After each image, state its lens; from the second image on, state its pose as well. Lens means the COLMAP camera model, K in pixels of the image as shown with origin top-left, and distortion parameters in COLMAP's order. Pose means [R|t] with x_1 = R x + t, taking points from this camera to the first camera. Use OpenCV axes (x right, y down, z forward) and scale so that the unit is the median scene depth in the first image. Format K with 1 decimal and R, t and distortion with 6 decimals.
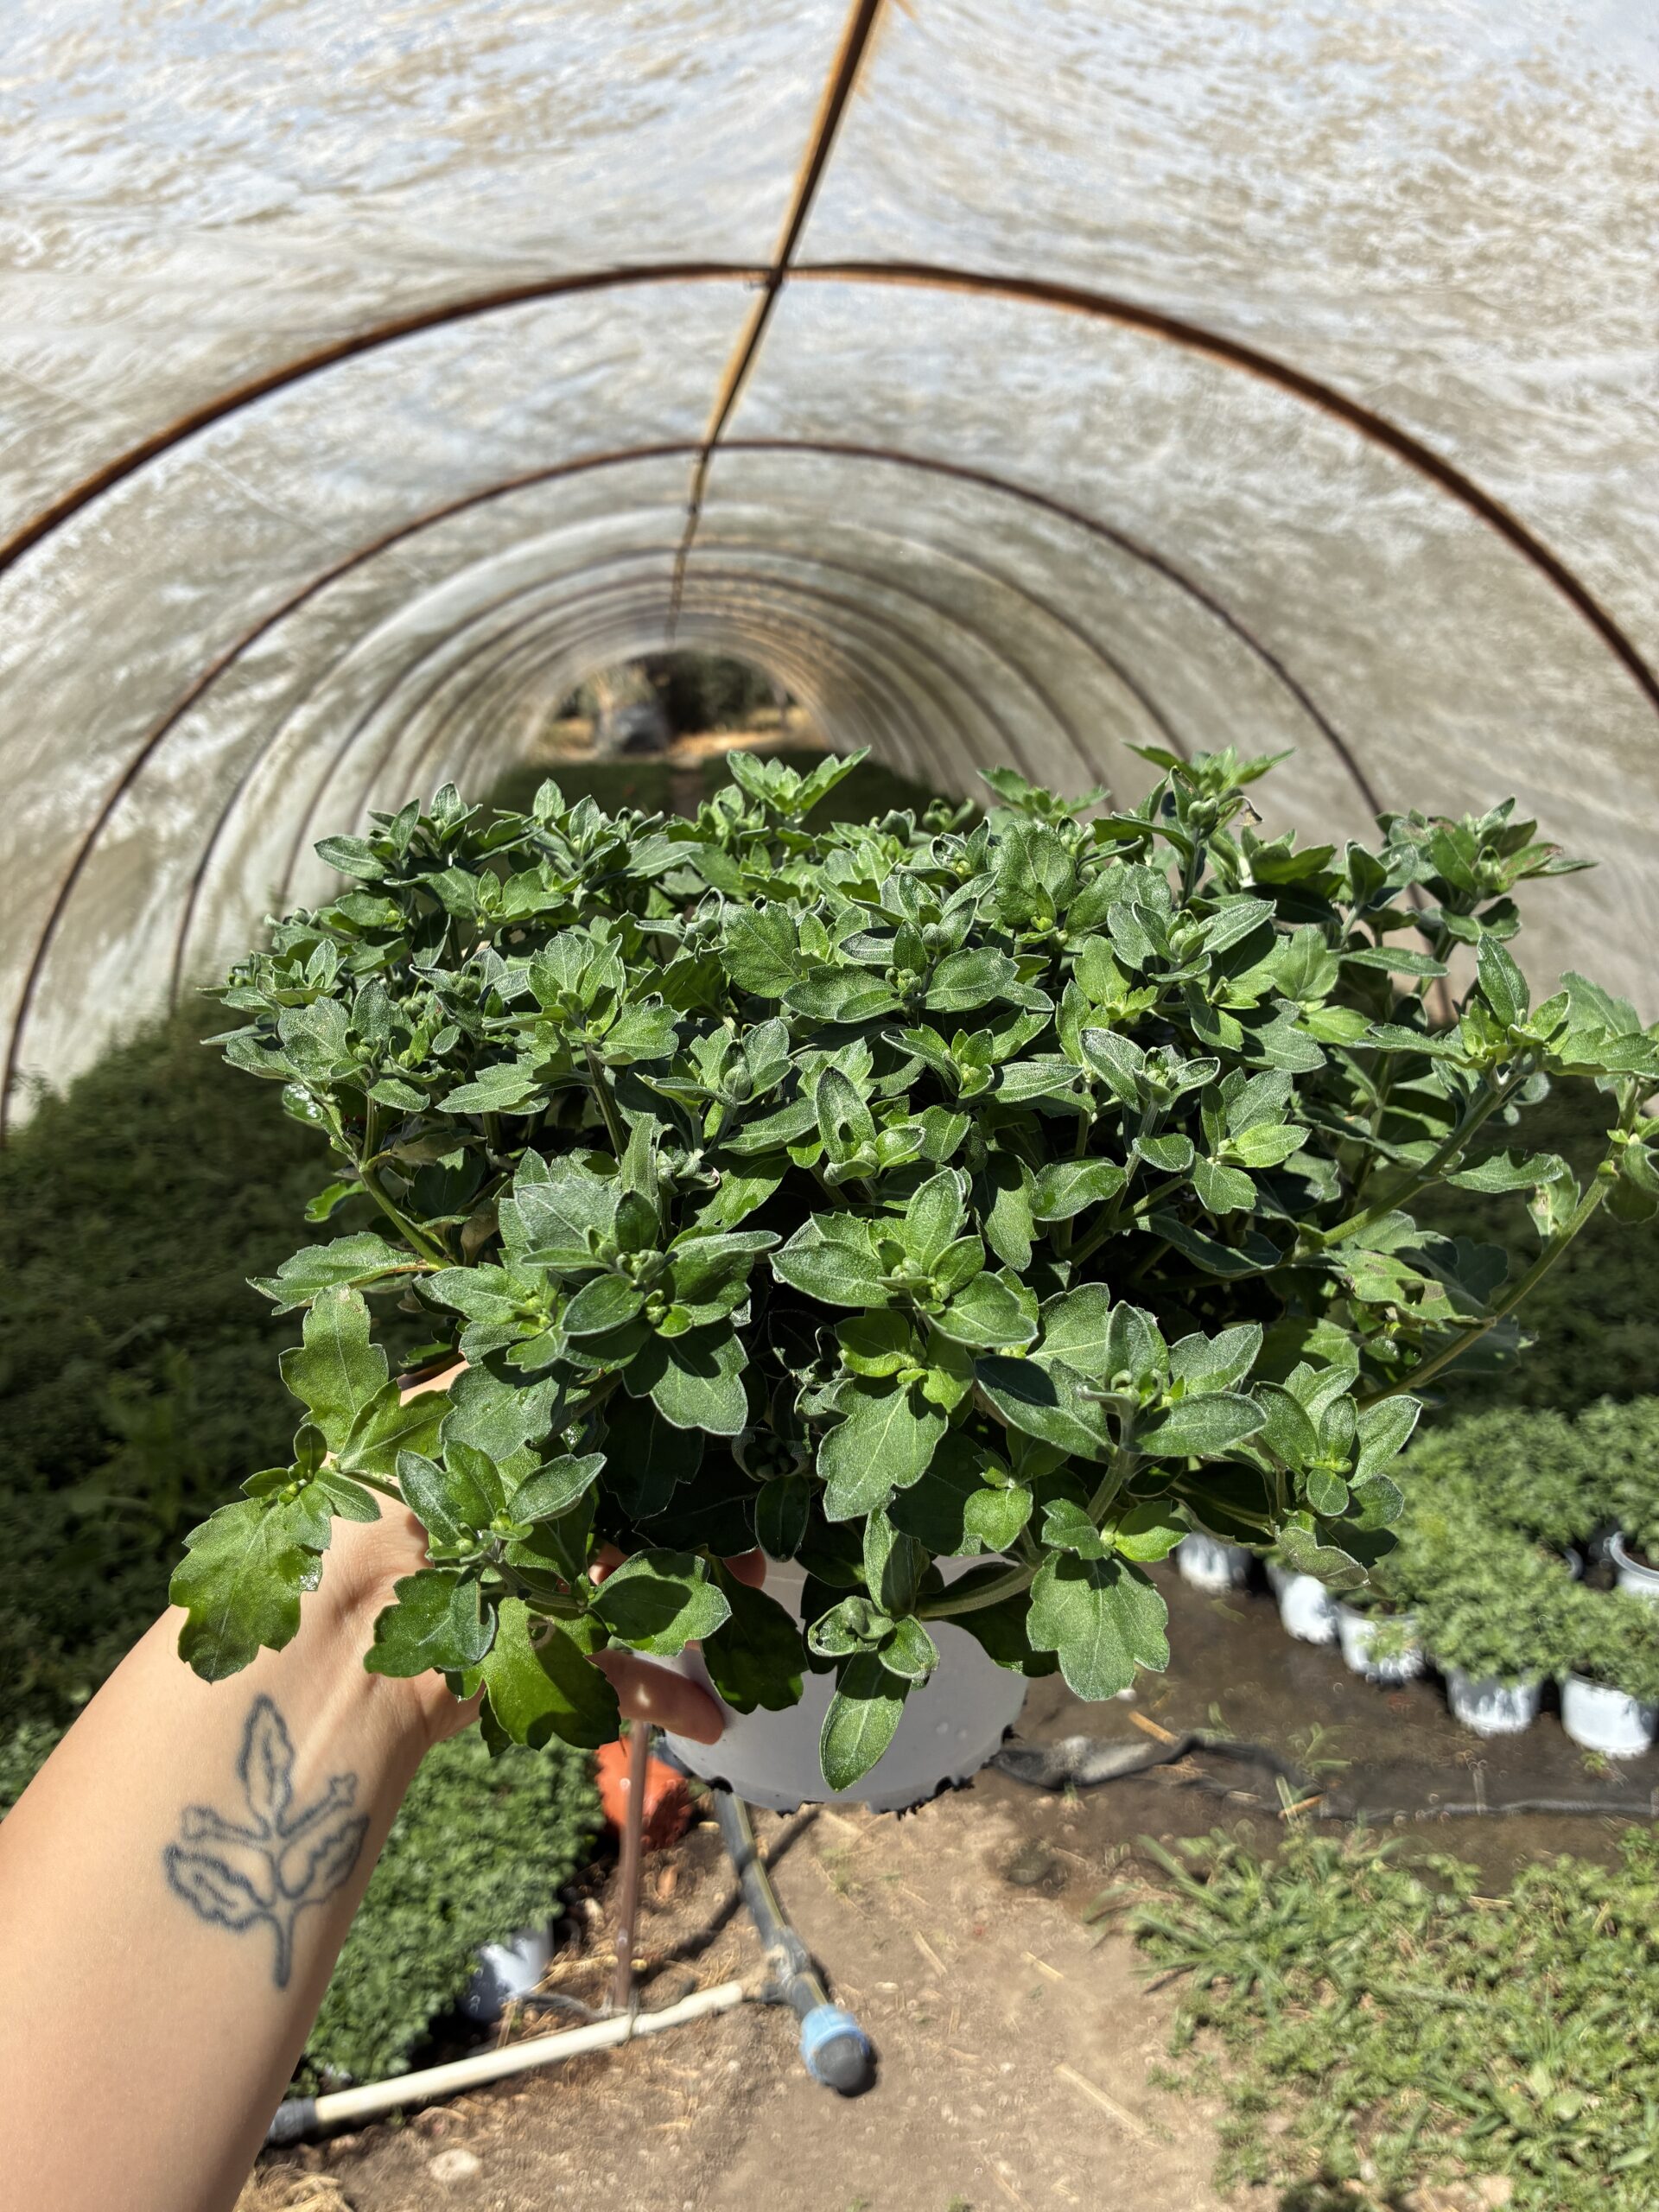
lens RADIAL K [[1642.1, 0, 828.4], [0, 1642.1, 1093.4], [0, 0, 1]] dist [-0.000808, -0.006762]
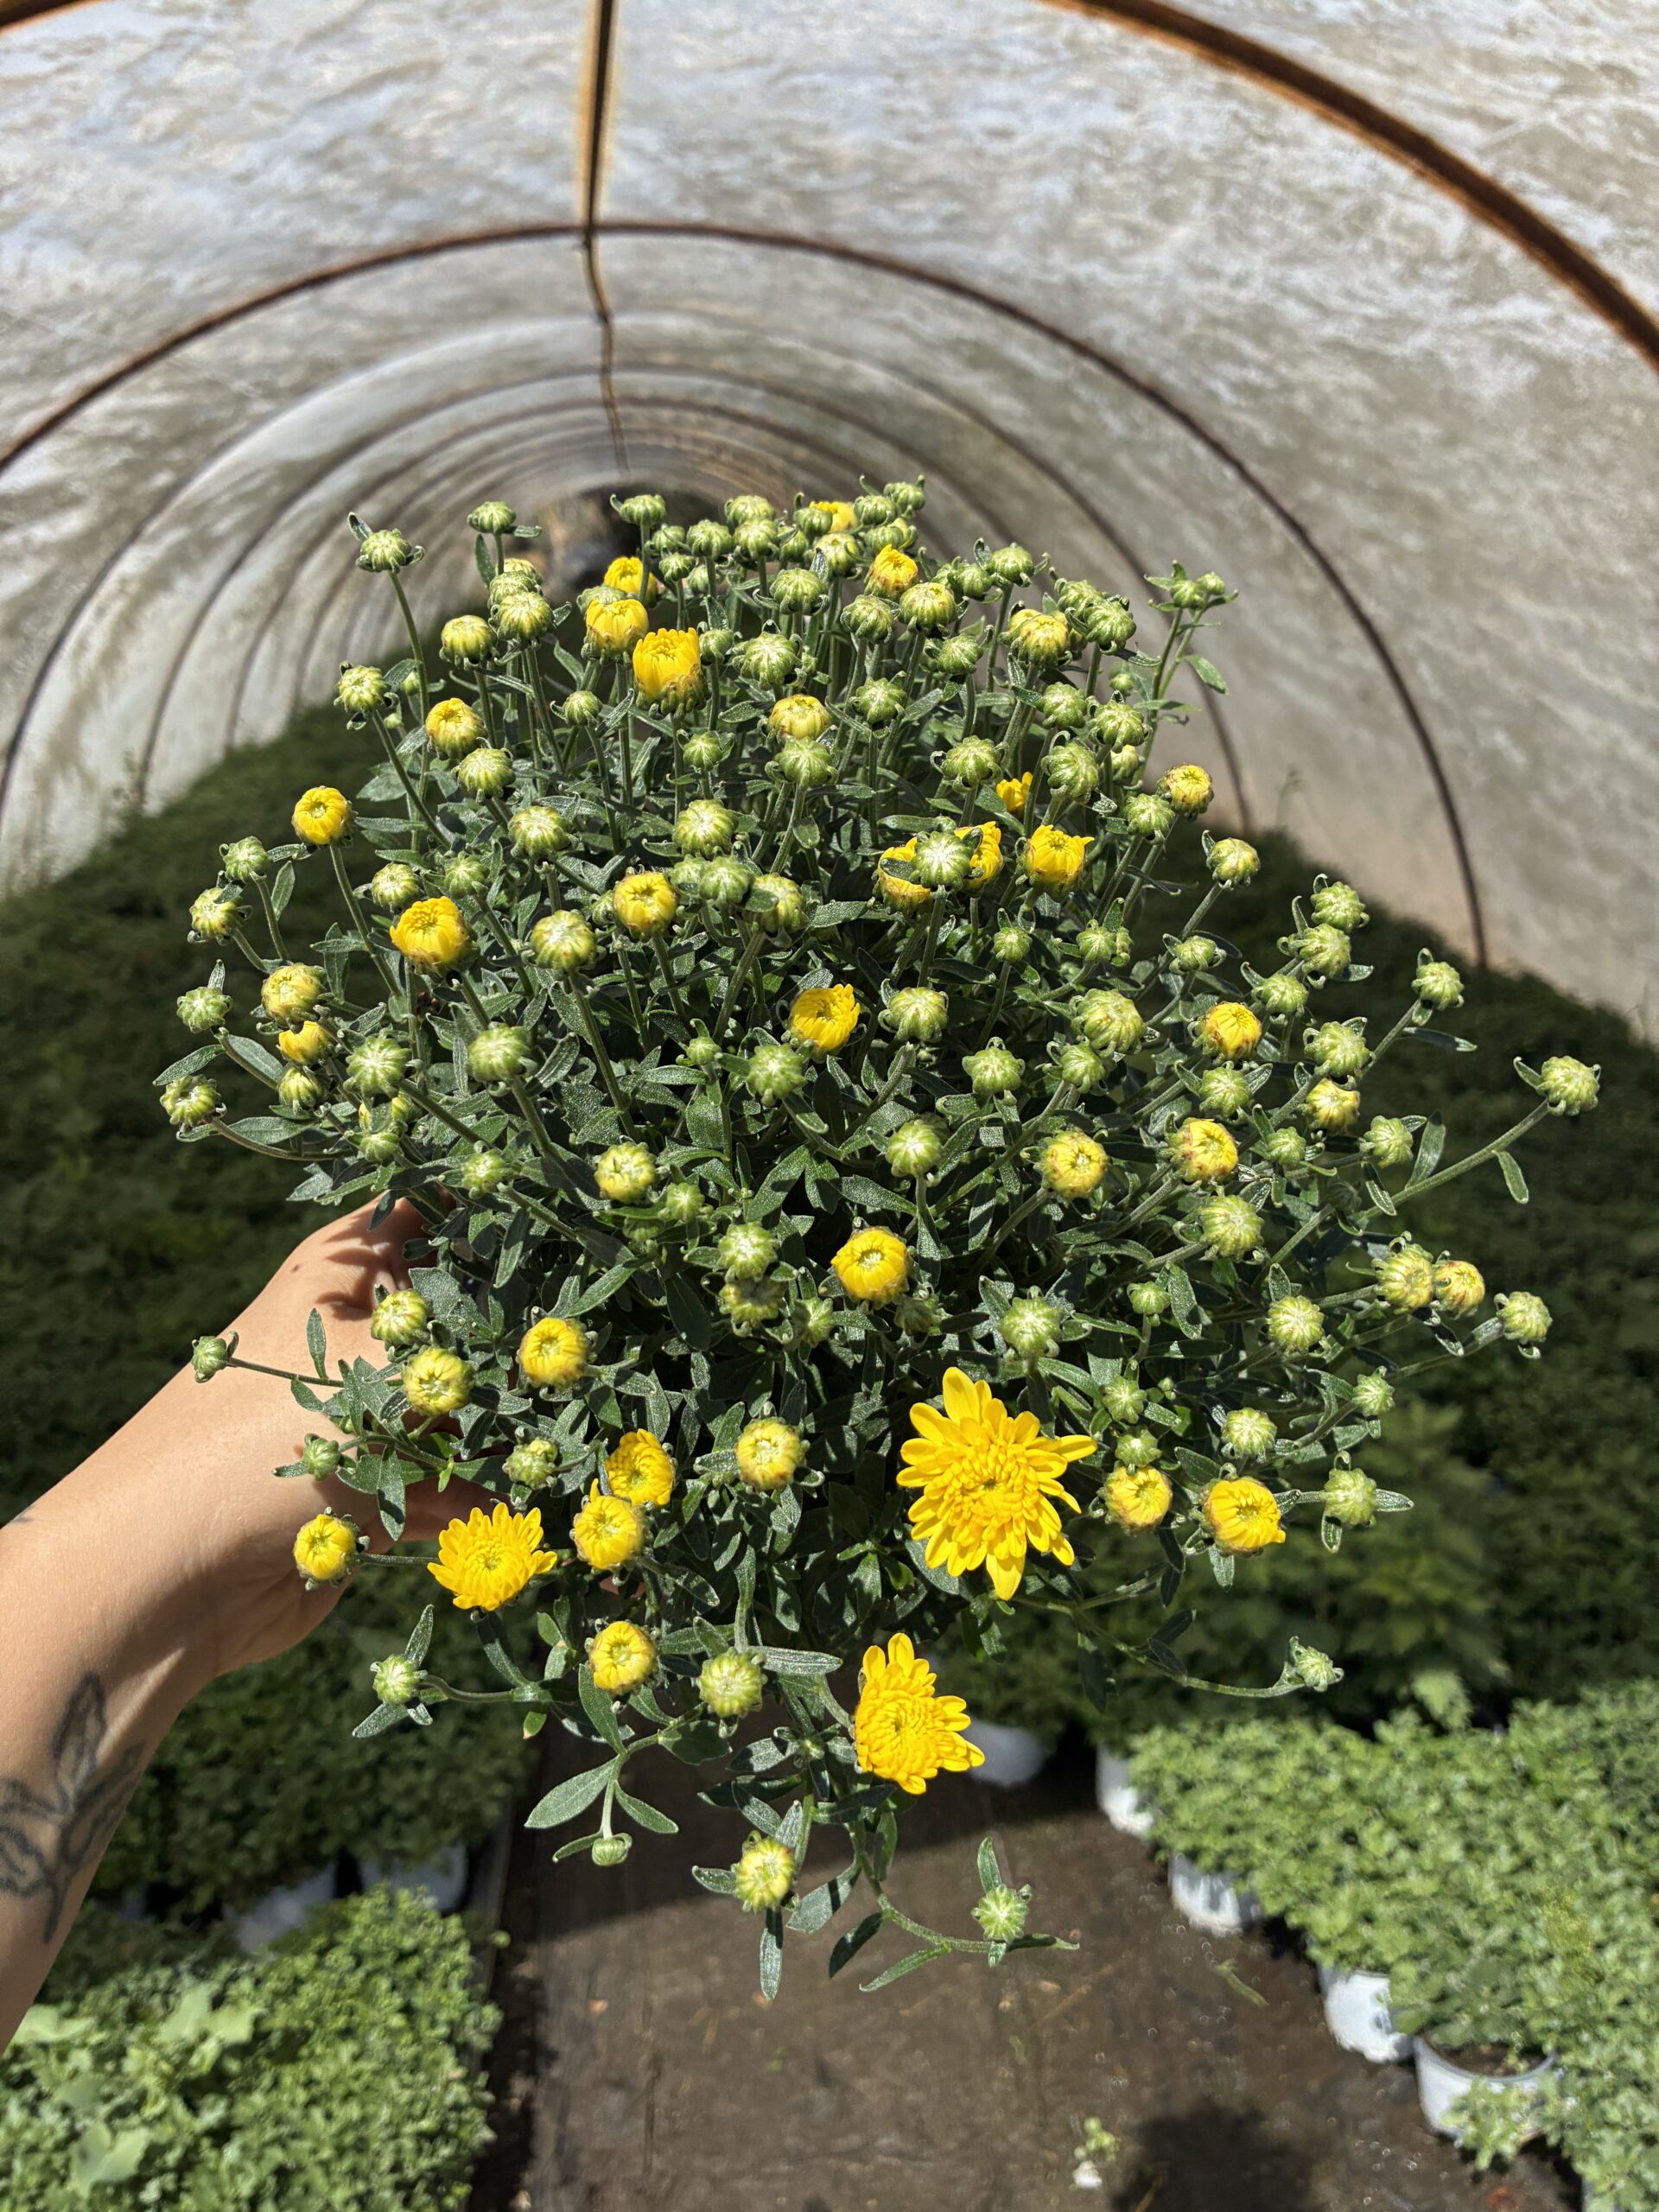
lens RADIAL K [[1700.8, 0, 836.6], [0, 1700.8, 1081.0], [0, 0, 1]] dist [0.064526, -0.129482]
pose [[0.999410, 0.014367, 0.031206, 0.036492], [-0.016495, 0.997477, 0.069041, -0.074889], [-0.030135, -0.069515, 0.997126, 0.244543]]
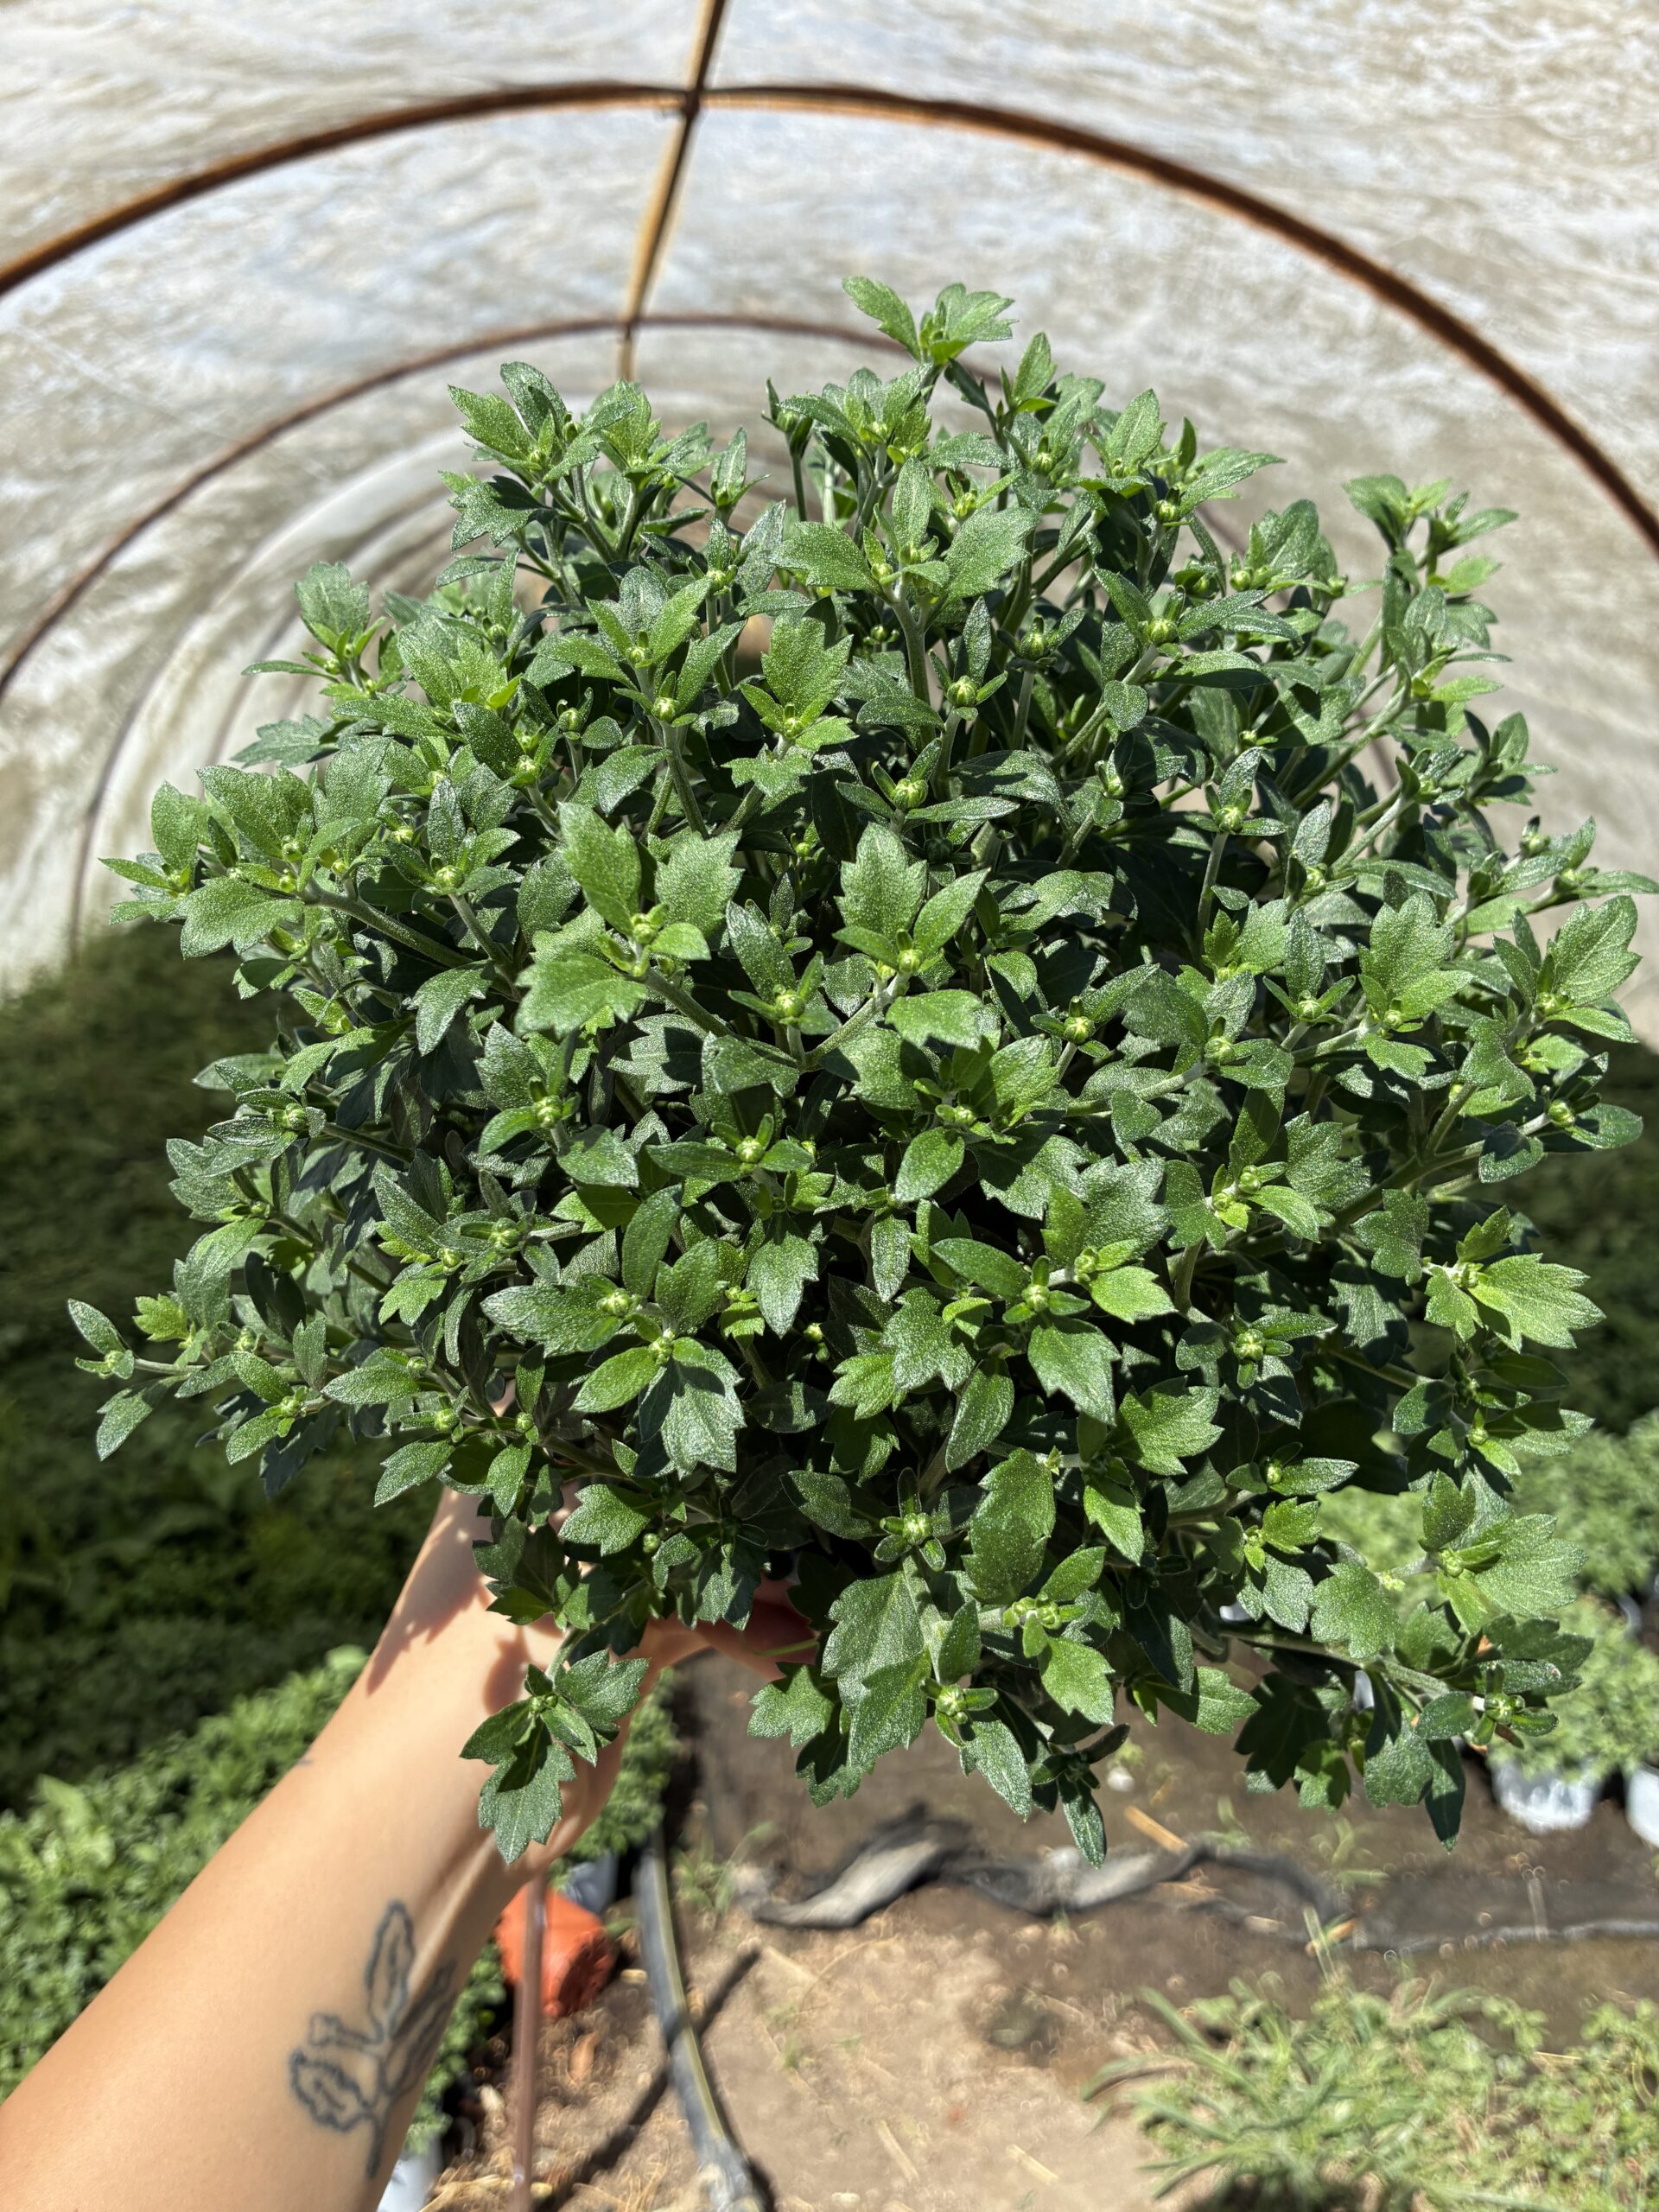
lens RADIAL K [[1659.2, 0, 829.5], [0, 1659.2, 1106.0], [0, 0, 1]] dist [0.077008, -0.129839]
pose [[0.999557, -0.014668, 0.025879, 0.006986], [0.013206, 0.998356, 0.055781, -0.026856], [-0.026655, -0.055415, 0.998108, 0.095362]]
